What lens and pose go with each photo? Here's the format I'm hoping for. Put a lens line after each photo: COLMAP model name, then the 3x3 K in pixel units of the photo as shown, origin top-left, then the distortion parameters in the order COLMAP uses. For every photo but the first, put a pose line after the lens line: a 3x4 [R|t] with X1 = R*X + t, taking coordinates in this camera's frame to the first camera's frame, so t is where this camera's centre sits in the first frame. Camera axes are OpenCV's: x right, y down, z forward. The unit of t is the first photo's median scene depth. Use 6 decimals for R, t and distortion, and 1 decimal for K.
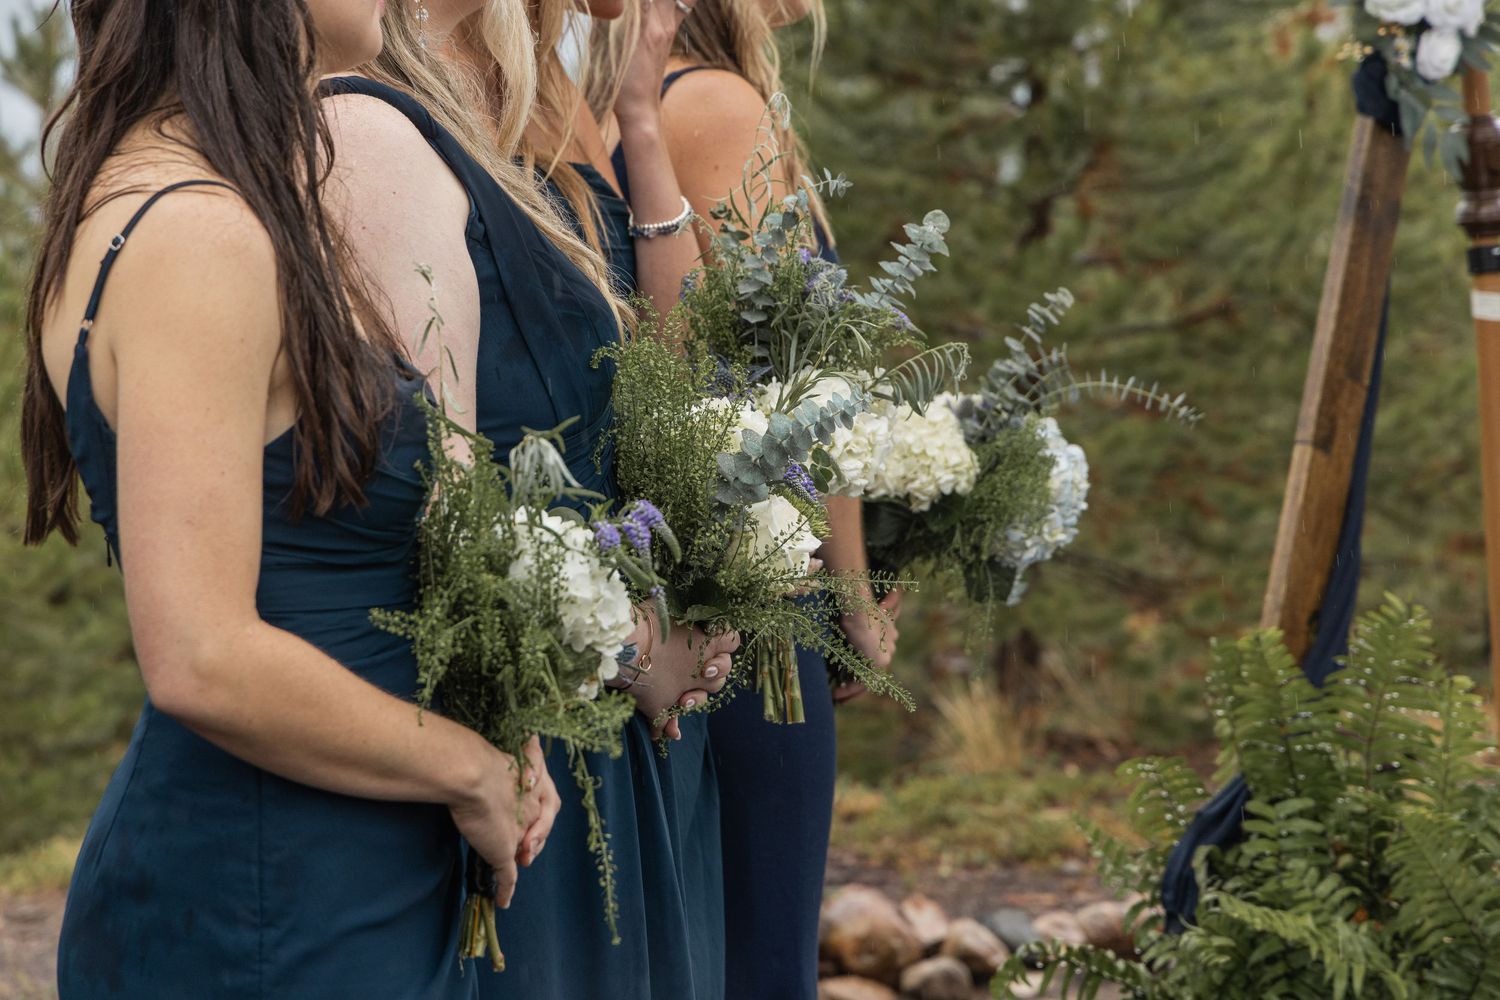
lens RADIAL K [[4254.5, 0, 750.0], [0, 4254.5, 500.0], [0, 0, 1]] dist [-0.050713, -1.520909]
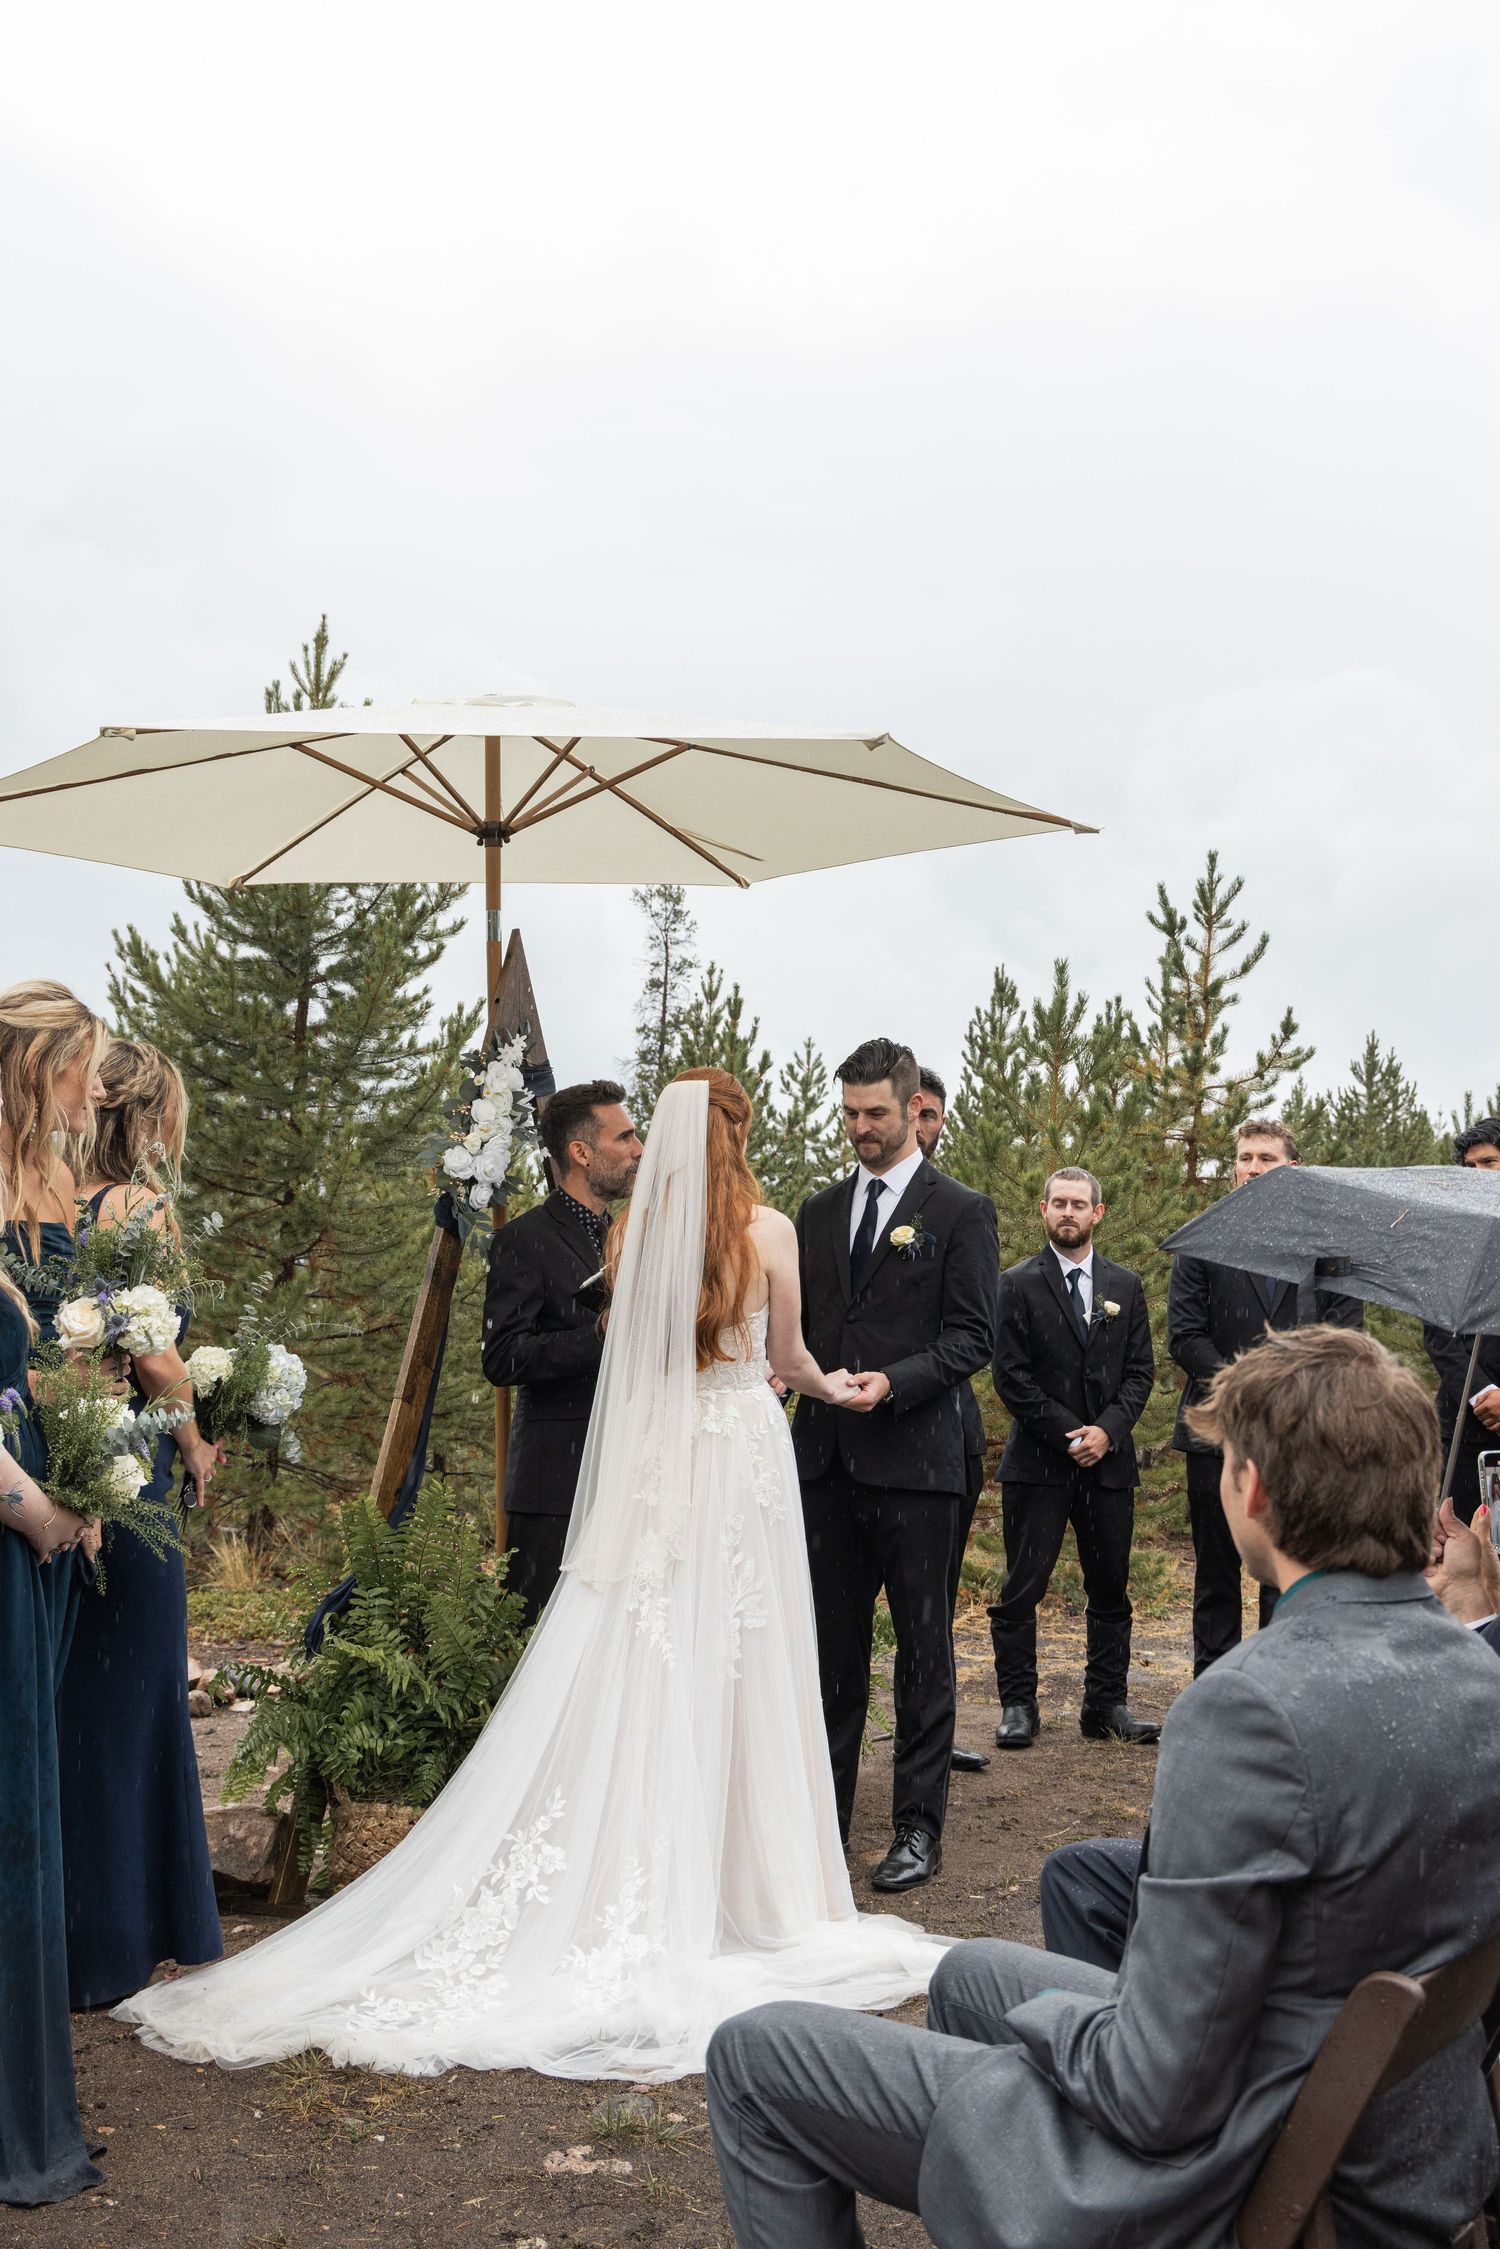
lens RADIAL K [[2492.7, 0, 771.3], [0, 2492.7, 1132.7], [0, 0, 1]] dist [-0.014824, 0.049019]
pose [[0.966781, 0.061990, 0.247974, 0.009176], [-0.031098, 0.991465, -0.126609, 0.004338], [-0.253706, 0.114691, 0.960458, -0.113658]]
